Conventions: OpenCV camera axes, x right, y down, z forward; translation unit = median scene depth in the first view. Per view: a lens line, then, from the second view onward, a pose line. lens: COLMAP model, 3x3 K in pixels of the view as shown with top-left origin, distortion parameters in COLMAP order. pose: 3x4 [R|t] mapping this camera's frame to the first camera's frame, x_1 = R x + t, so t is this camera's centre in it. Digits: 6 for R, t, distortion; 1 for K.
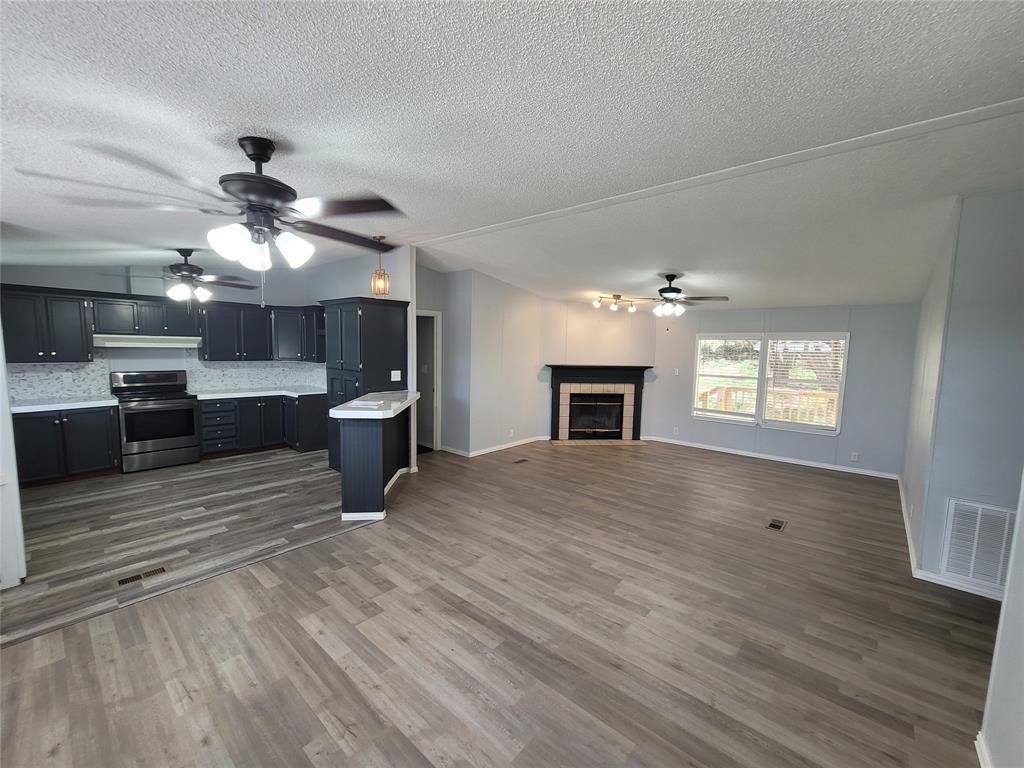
lens RADIAL K [[422.4, 0, 512.0], [0, 422.4, 384.0], [0, 0, 1]] dist [-0.003480, 0.000486]
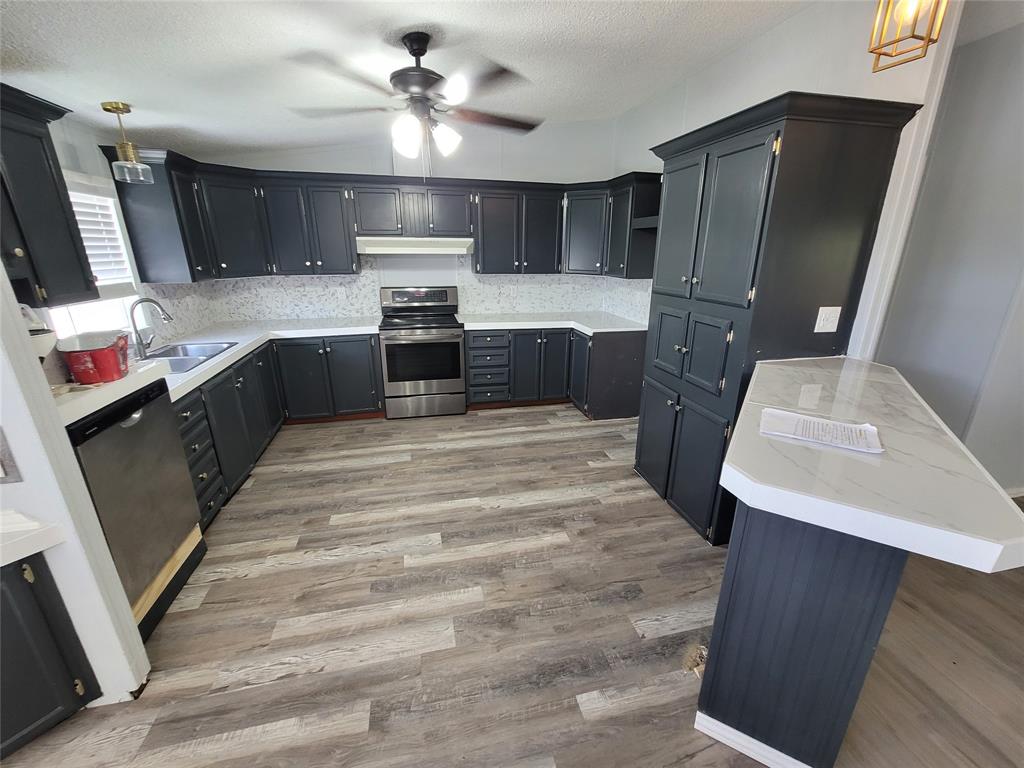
lens RADIAL K [[422.4, 0, 512.0], [0, 422.4, 384.0], [0, 0, 1]] dist [-0.003480, 0.000486]
pose [[0.810068, 0.159239, -0.564299, -0.293101], [-0.039233, 0.974979, 0.218809, -0.036871], [0.585023, -0.155111, 0.796046, 0.516572]]
